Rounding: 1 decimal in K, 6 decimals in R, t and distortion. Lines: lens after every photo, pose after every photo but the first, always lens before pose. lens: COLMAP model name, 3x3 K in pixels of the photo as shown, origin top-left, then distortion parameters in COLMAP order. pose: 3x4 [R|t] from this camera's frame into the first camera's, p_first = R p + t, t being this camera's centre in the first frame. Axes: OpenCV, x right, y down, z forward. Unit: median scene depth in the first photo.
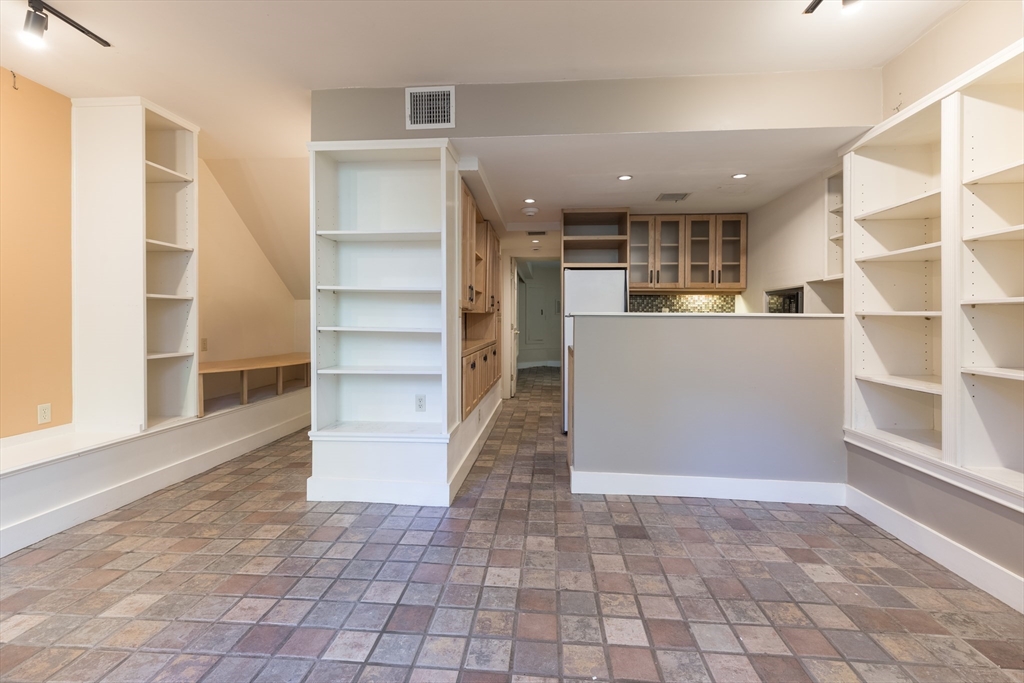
lens RADIAL K [[465.3, 0, 512.3], [0, 465.3, 326.1], [0, 0, 1]] dist [0.007212, 0.000335]
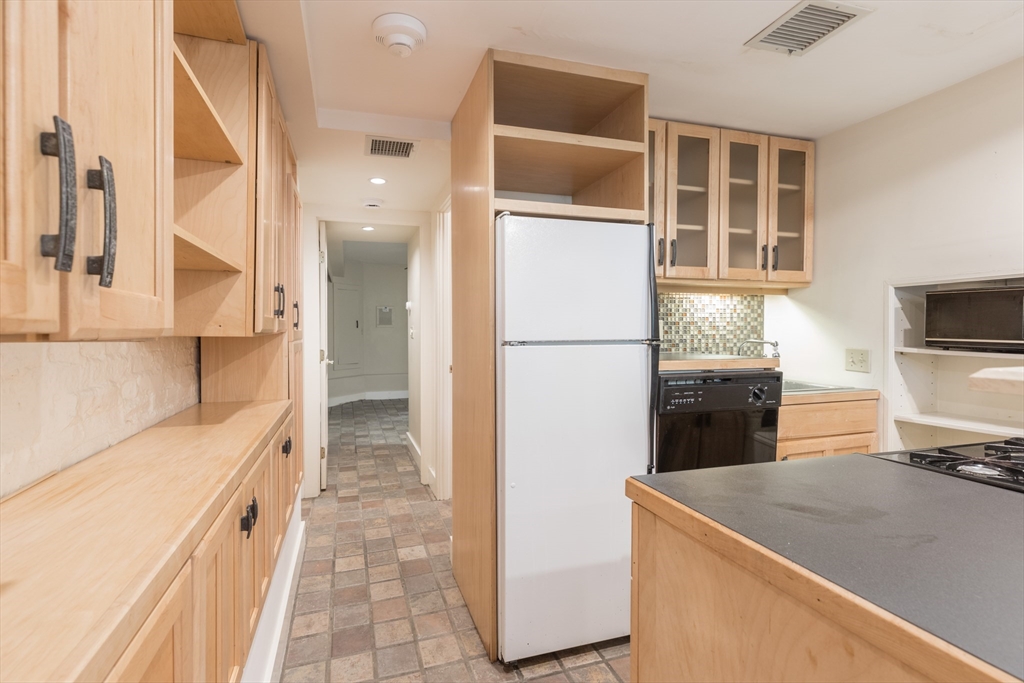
lens RADIAL K [[465.3, 0, 512.3], [0, 465.3, 326.1], [0, 0, 1]] dist [0.007212, 0.000335]
pose [[0.913935, -0.007338, 0.405794, -0.042102], [0.015961, 0.999713, -0.017871, -0.043463], [-0.405546, 0.022809, 0.913790, 1.042474]]
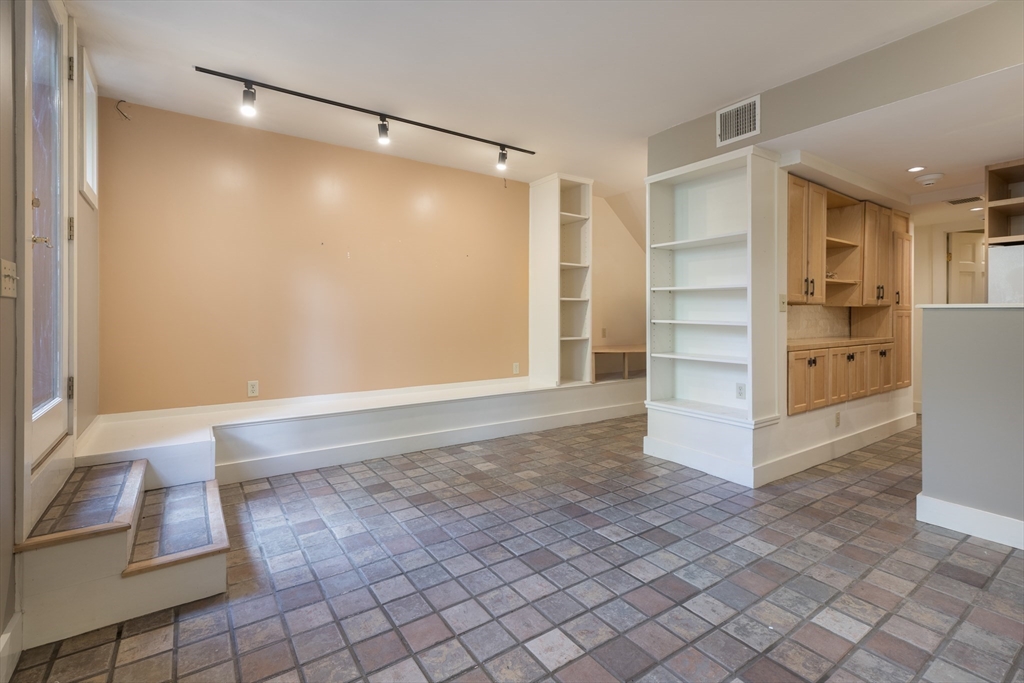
lens RADIAL K [[465.3, 0, 512.3], [0, 465.3, 326.1], [0, 0, 1]] dist [0.007212, 0.000335]
pose [[0.631386, 0.017087, -0.775281, 0.339148], [-0.010159, 0.999854, 0.013763, 0.005005], [0.775402, -0.000814, 0.631467, -0.107793]]
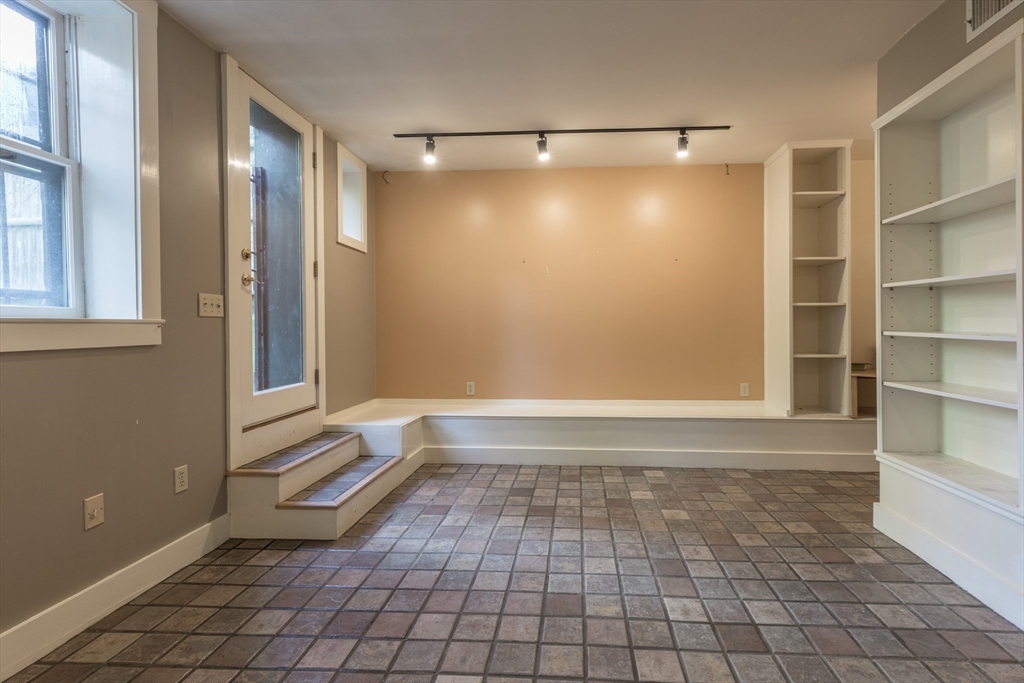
lens RADIAL K [[472.5, 0, 553.2], [0, 472.5, 341.8], [0, 0, 1]] dist [0.007916, 0.000262]
pose [[0.028780, 0.029627, -0.999147, 0.450182], [-0.009141, 0.999527, 0.029375, -0.000179], [0.999544, 0.008287, 0.029037, 0.367322]]
